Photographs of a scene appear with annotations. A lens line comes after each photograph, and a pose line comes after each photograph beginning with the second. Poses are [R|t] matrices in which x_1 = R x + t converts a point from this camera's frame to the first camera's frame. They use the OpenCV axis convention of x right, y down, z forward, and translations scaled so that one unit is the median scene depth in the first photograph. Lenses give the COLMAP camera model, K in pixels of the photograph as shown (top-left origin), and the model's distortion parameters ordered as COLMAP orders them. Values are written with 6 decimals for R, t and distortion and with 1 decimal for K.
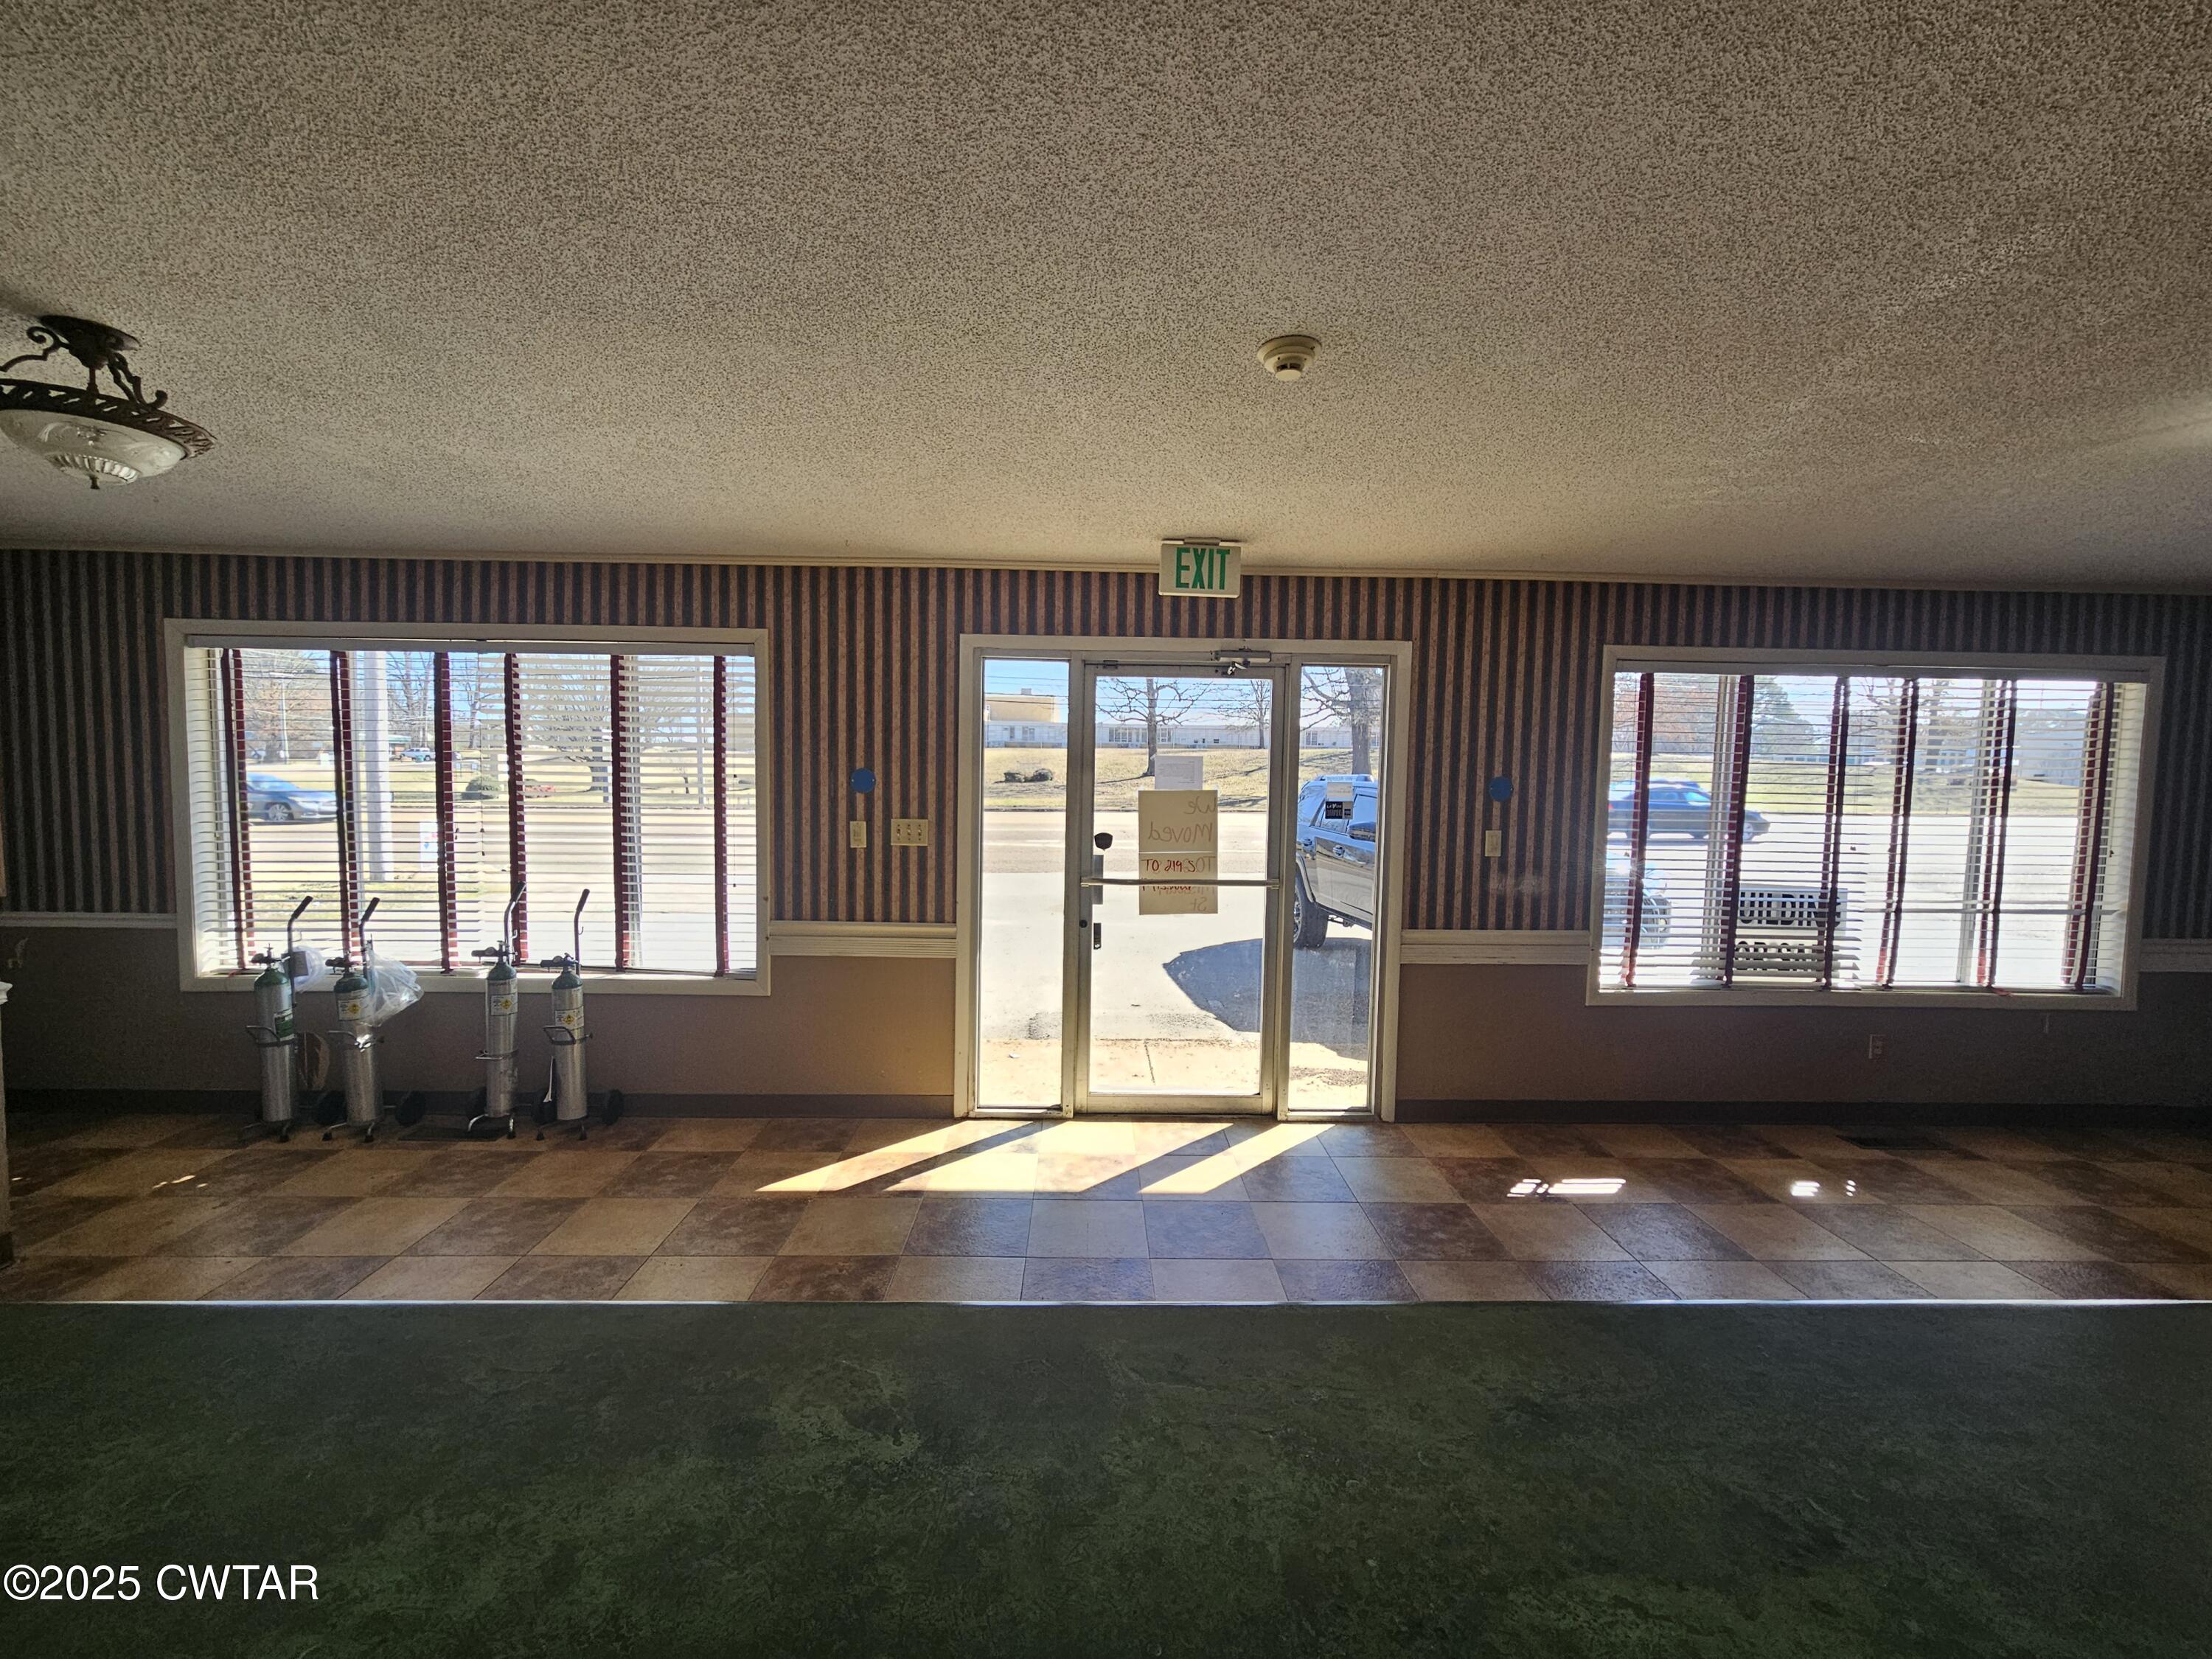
lens RADIAL K [[915.9, 0, 1111.3], [0, 915.9, 837.3], [0, 0, 1]] dist [-0.000141, 0.001604]
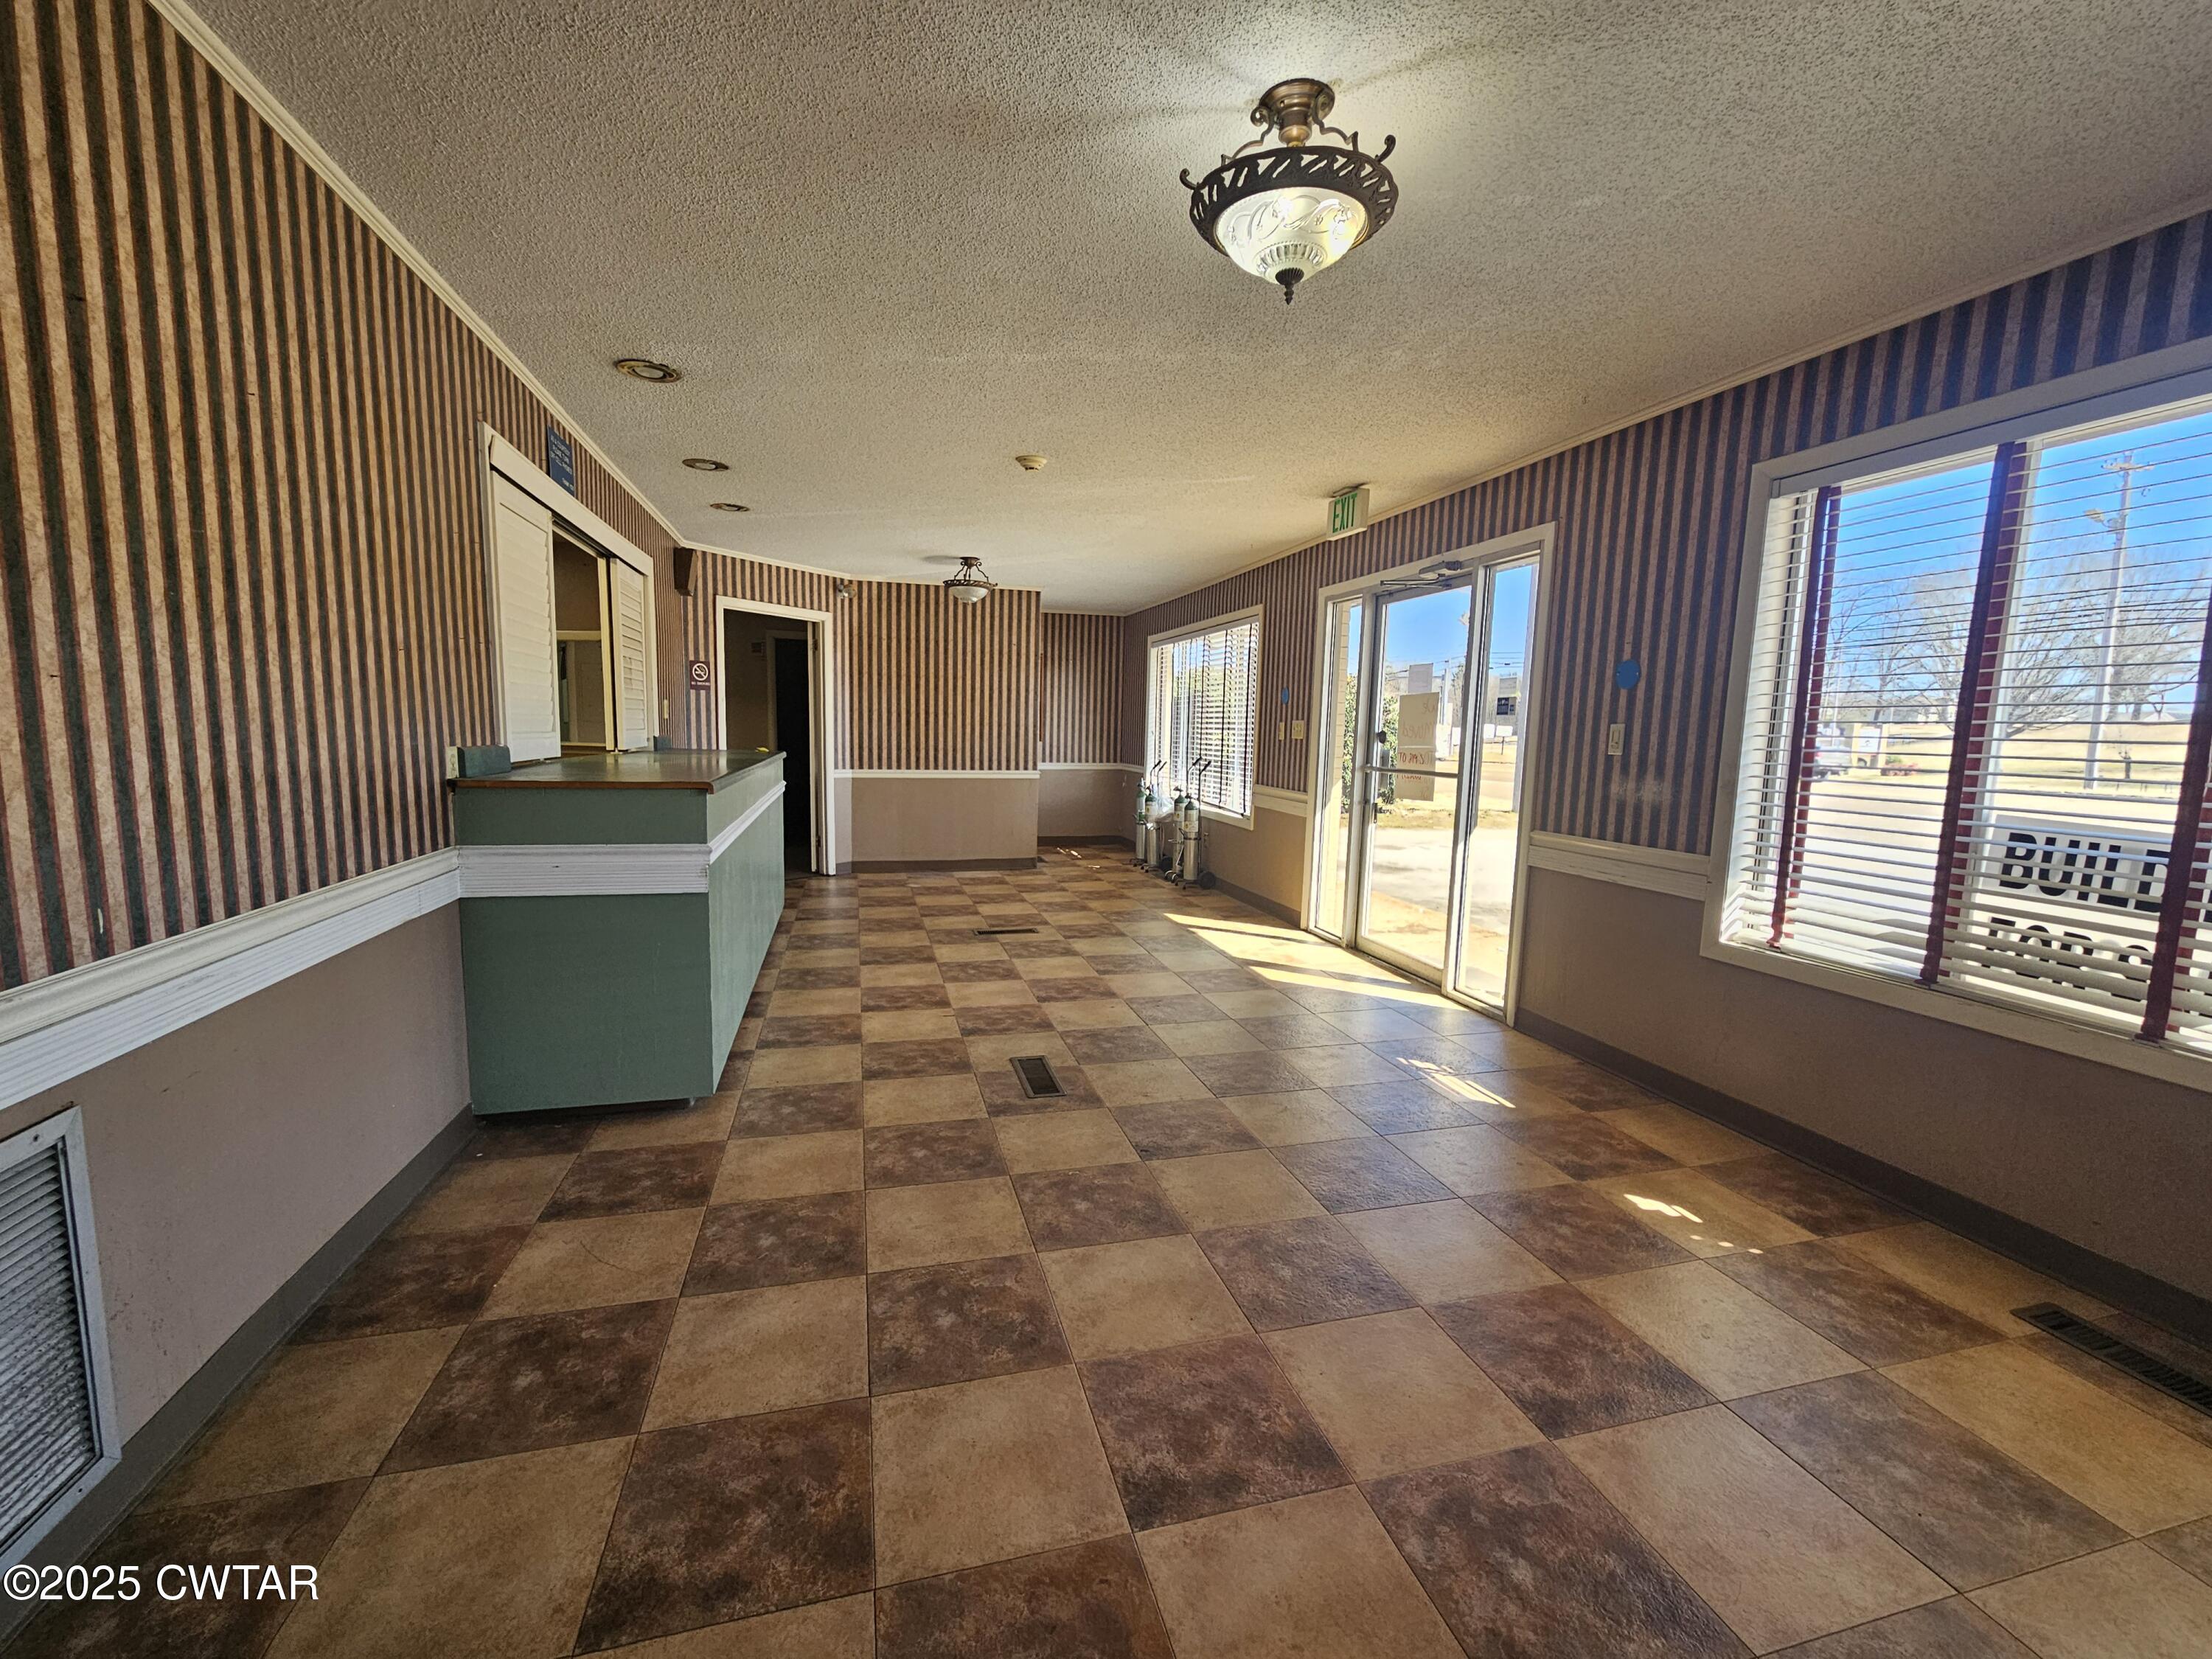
lens RADIAL K [[915.9, 0, 1103.6], [0, 915.9, 835.4], [0, 0, 1]] dist [-0.000141, 0.001604]
pose [[0.241122, 0.104941, -0.964804, 1.137035], [-0.080000, 0.992902, 0.088004, 0.058820], [0.967192, 0.055965, 0.247806, 0.334650]]
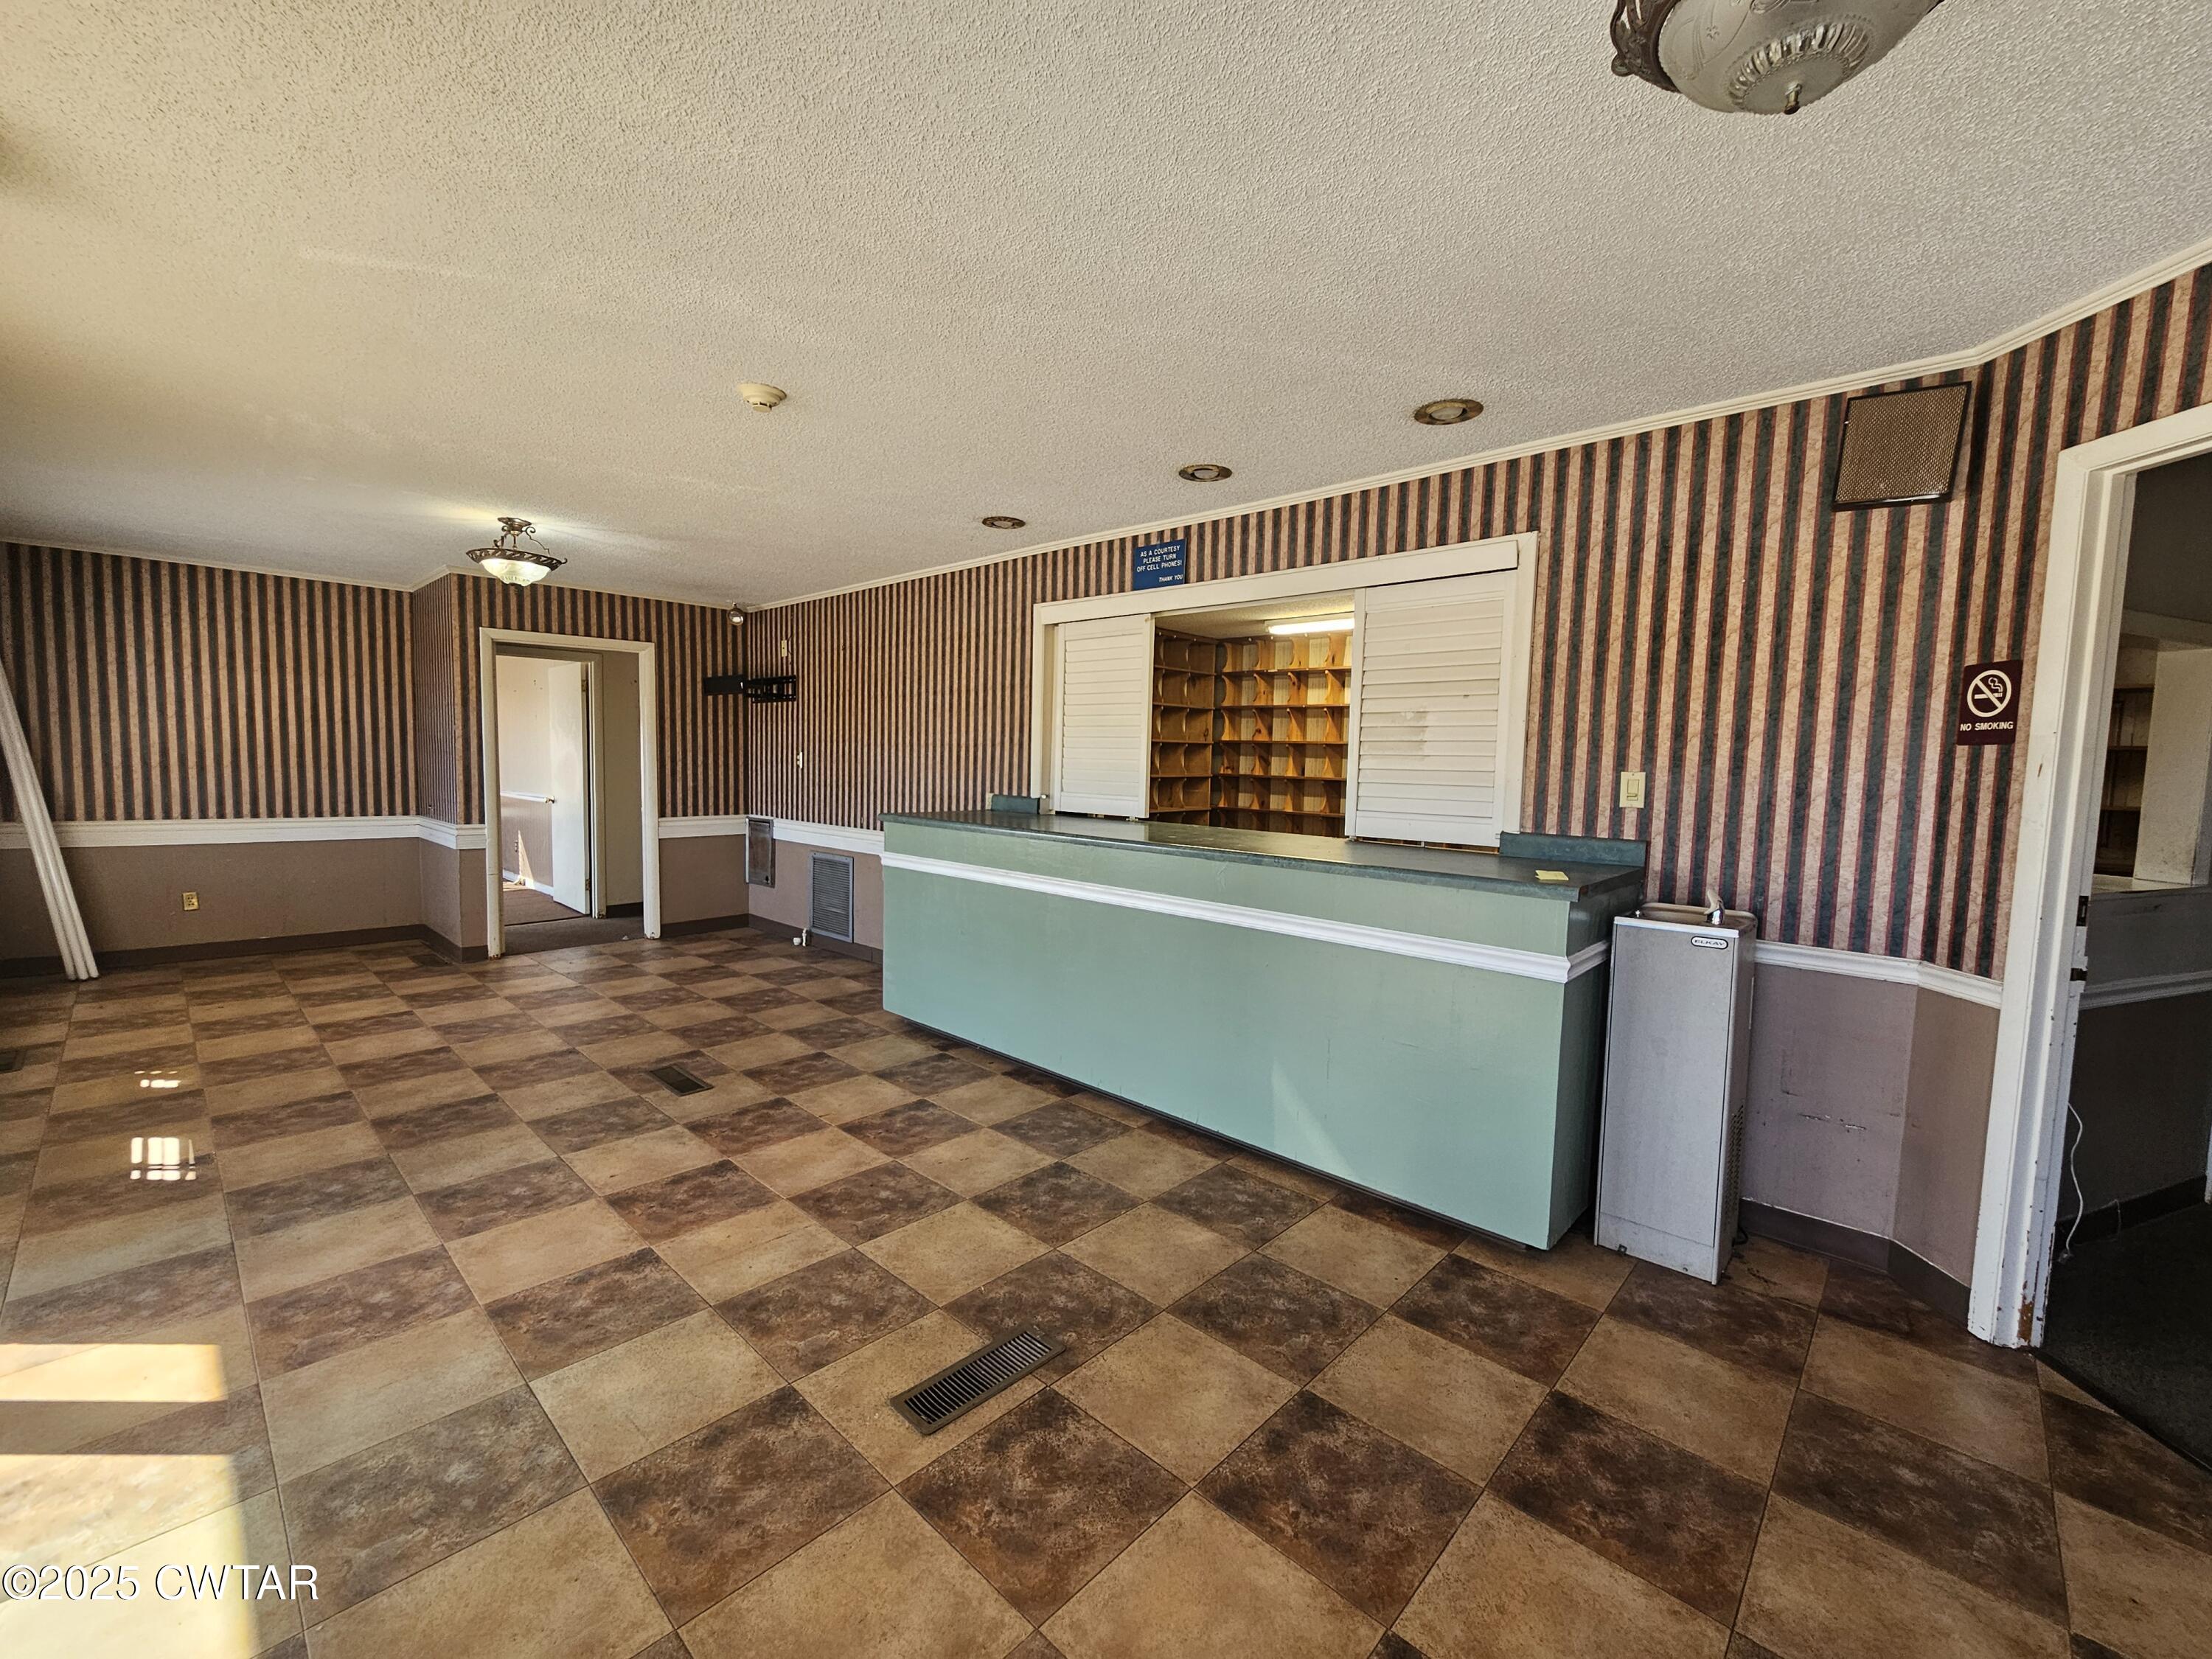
lens RADIAL K [[915.9, 0, 1099.7], [0, 915.9, 829.7], [0, 0, 1]] dist [-0.000141, 0.001604]
pose [[-0.705765, -0.086511, 0.703144, -0.600019], [0.008941, 0.991349, 0.130944, -0.021549], [-0.708390, 0.098702, -0.698886, 0.818967]]
